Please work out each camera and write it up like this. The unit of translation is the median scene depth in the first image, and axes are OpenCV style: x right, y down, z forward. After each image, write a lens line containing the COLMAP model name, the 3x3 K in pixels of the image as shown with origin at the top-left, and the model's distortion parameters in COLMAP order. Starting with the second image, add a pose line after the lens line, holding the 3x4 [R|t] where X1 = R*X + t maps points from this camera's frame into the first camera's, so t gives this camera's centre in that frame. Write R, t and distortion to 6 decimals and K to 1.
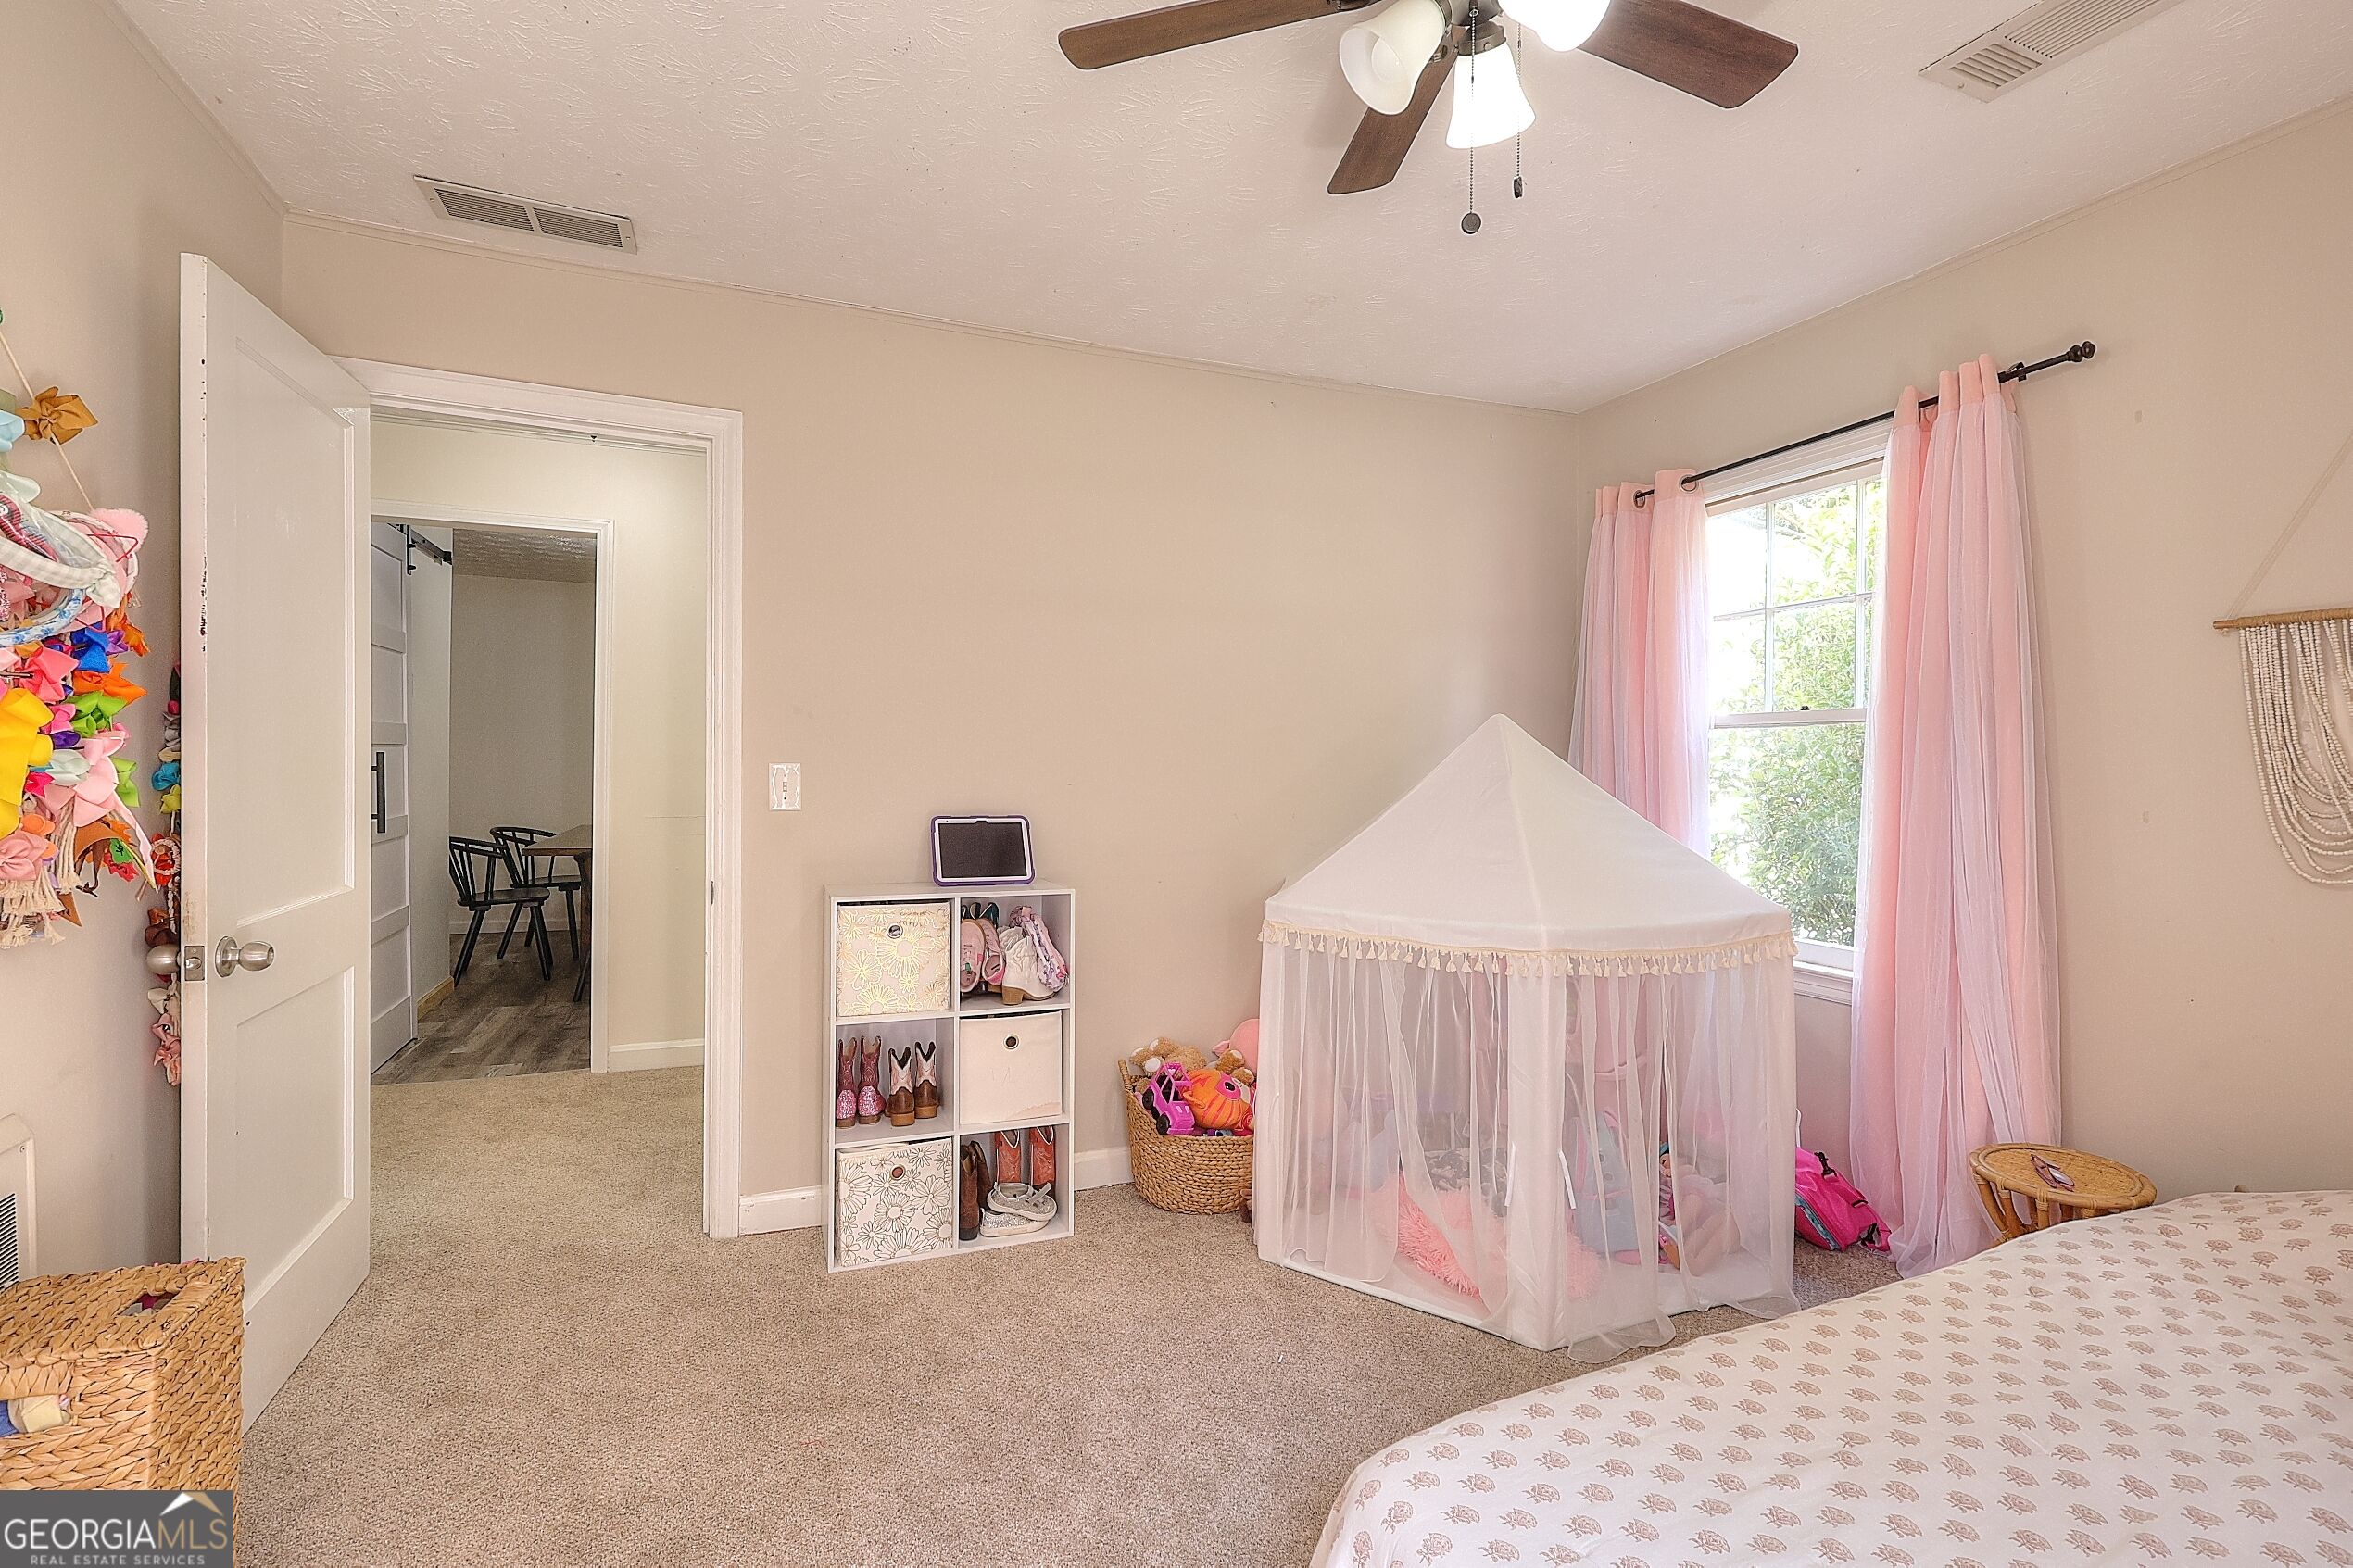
lens RADIAL K [[1083.3, 0, 1189.8], [0, 1083.3, 777.0], [0, 0, 1]] dist [-0.000162, 0.001757]
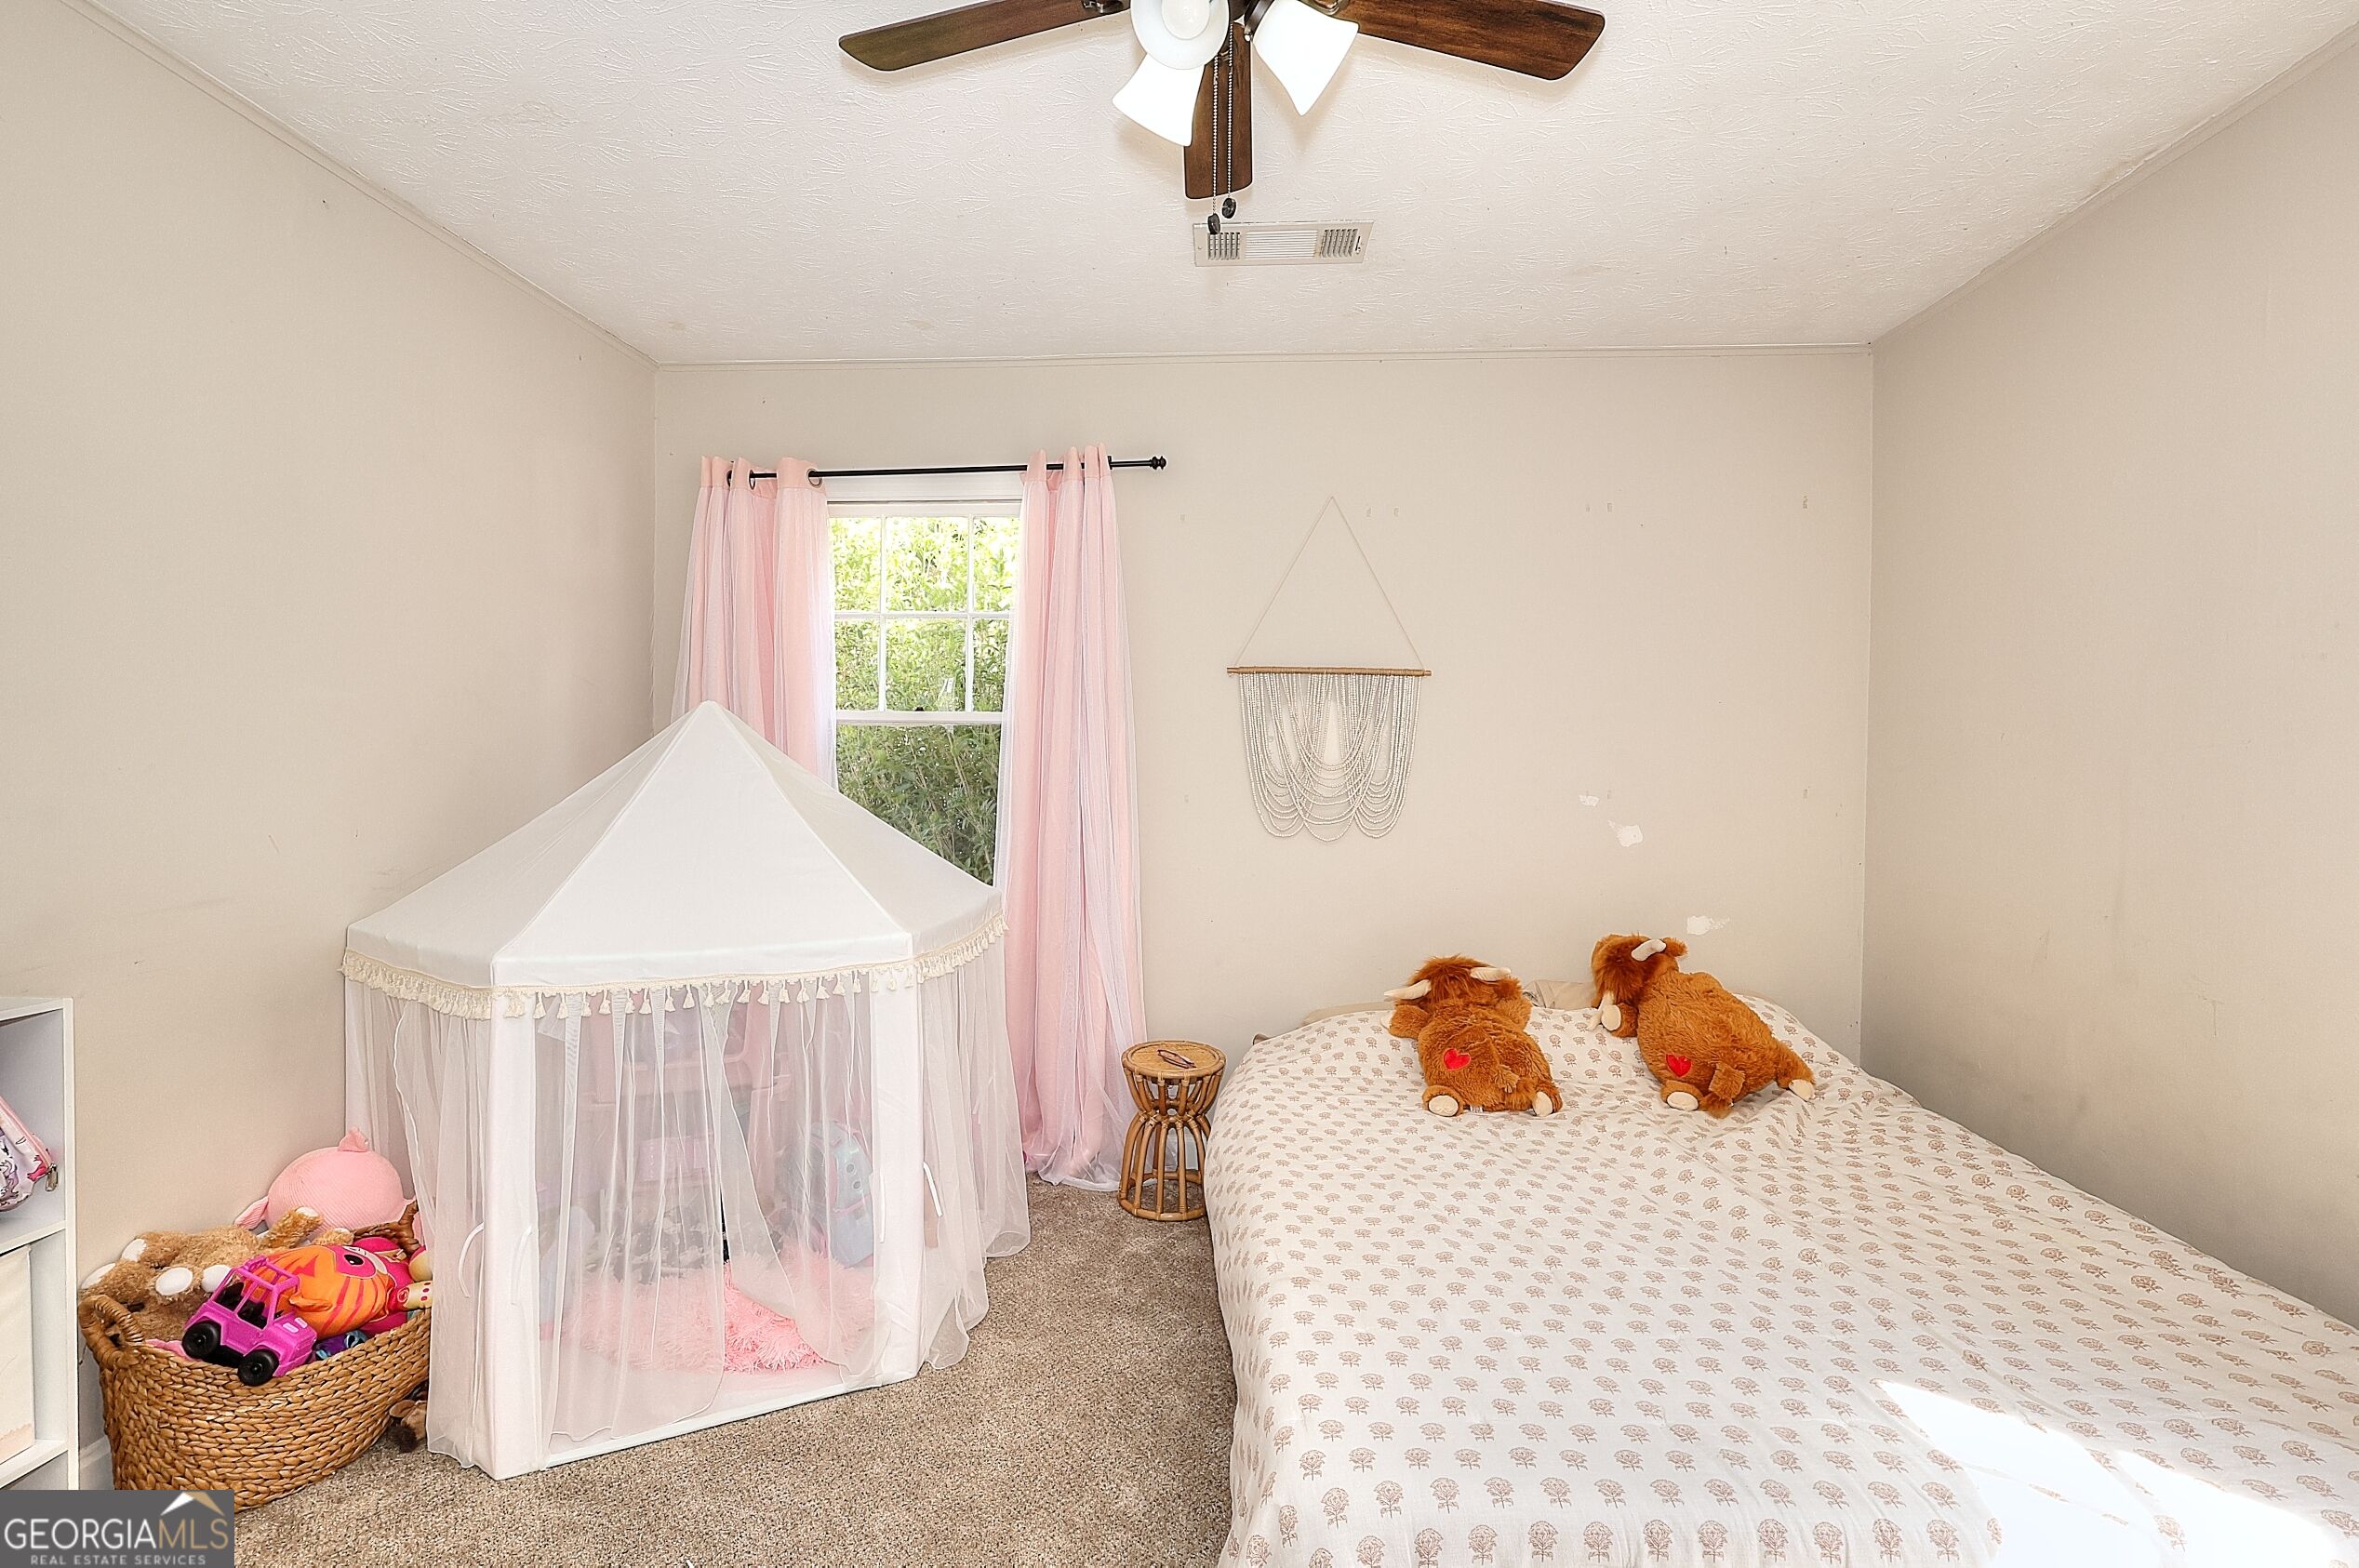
lens RADIAL K [[1086.1, 0, 1185.8], [0, 1086.1, 786.8], [0, 0, 1]] dist [-0.000162, 0.001757]
pose [[0.449694, -0.018854, 0.892984, -0.360597], [0.004268, 0.999811, 0.018960, -0.005804], [-0.893173, -0.004714, 0.449689, 0.316010]]
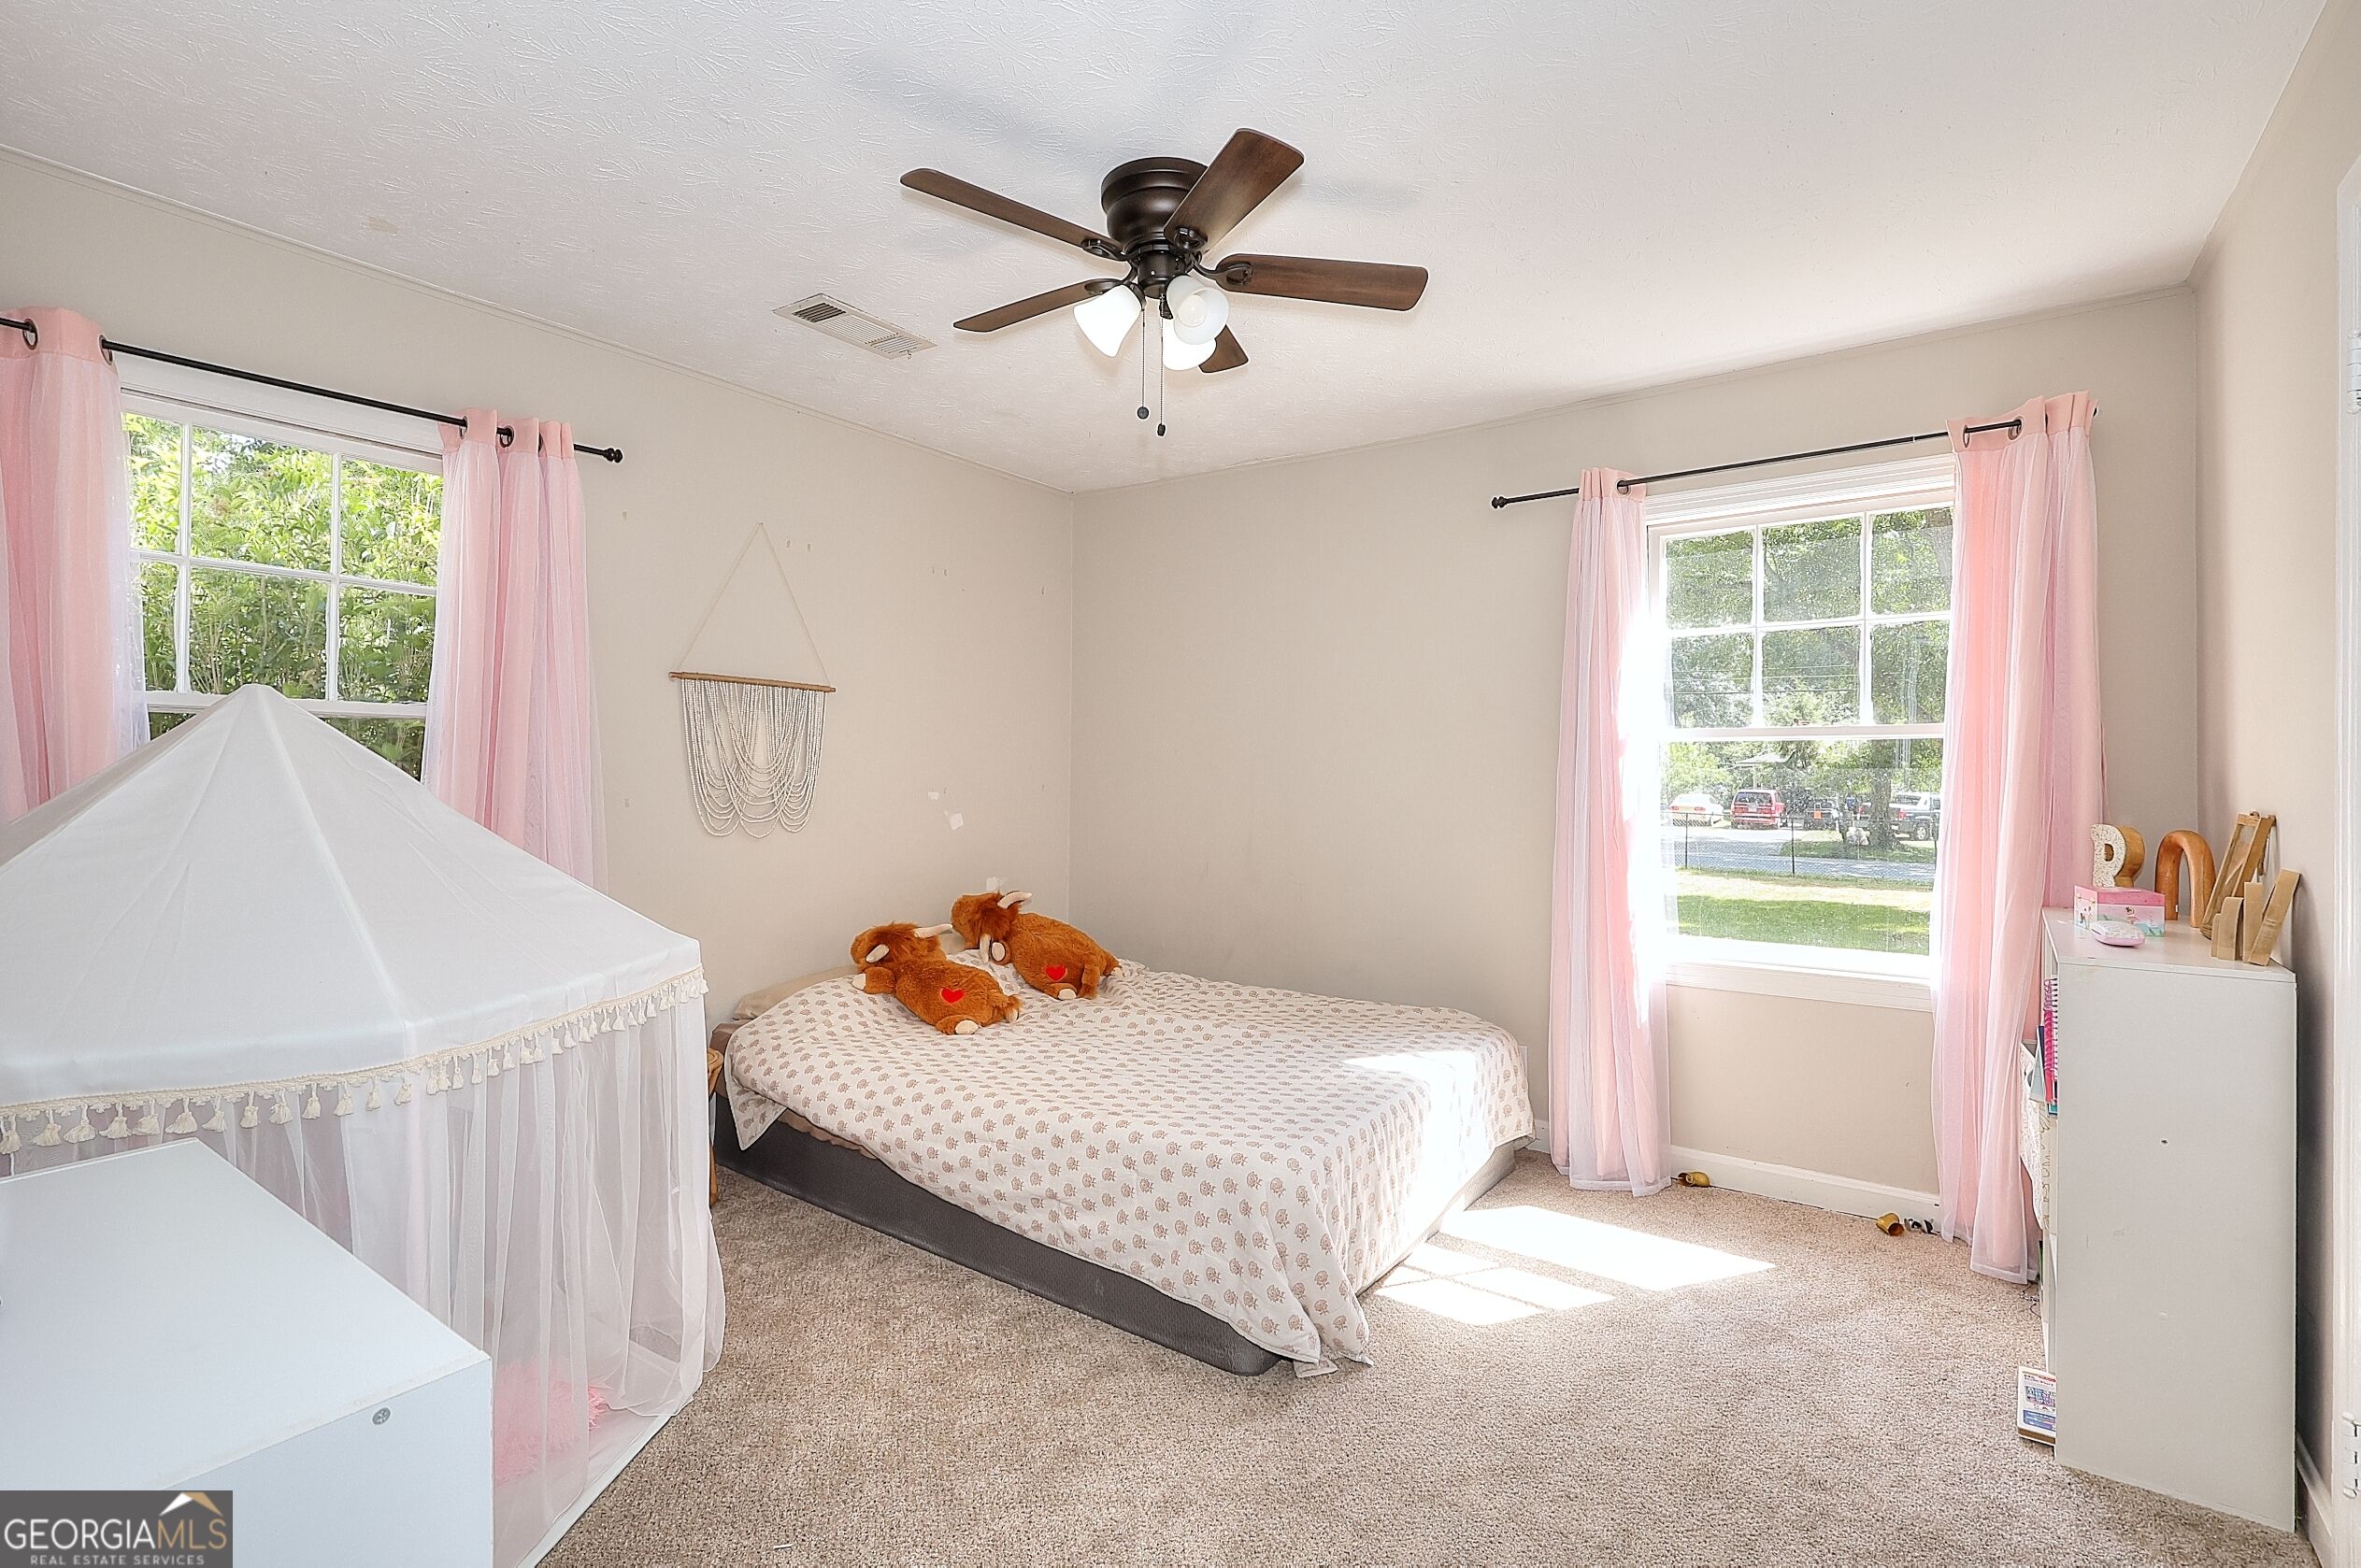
lens RADIAL K [[1087.0, 0, 1174.3], [0, 1087.0, 777.2], [0, 0, 1]] dist [-0.000162, 0.001757]
pose [[-0.513449, -0.015700, 0.857976, -0.618588], [-0.004376, 0.999868, 0.015677, -0.018279], [-0.858109, 0.004295, -0.513450, 0.995464]]
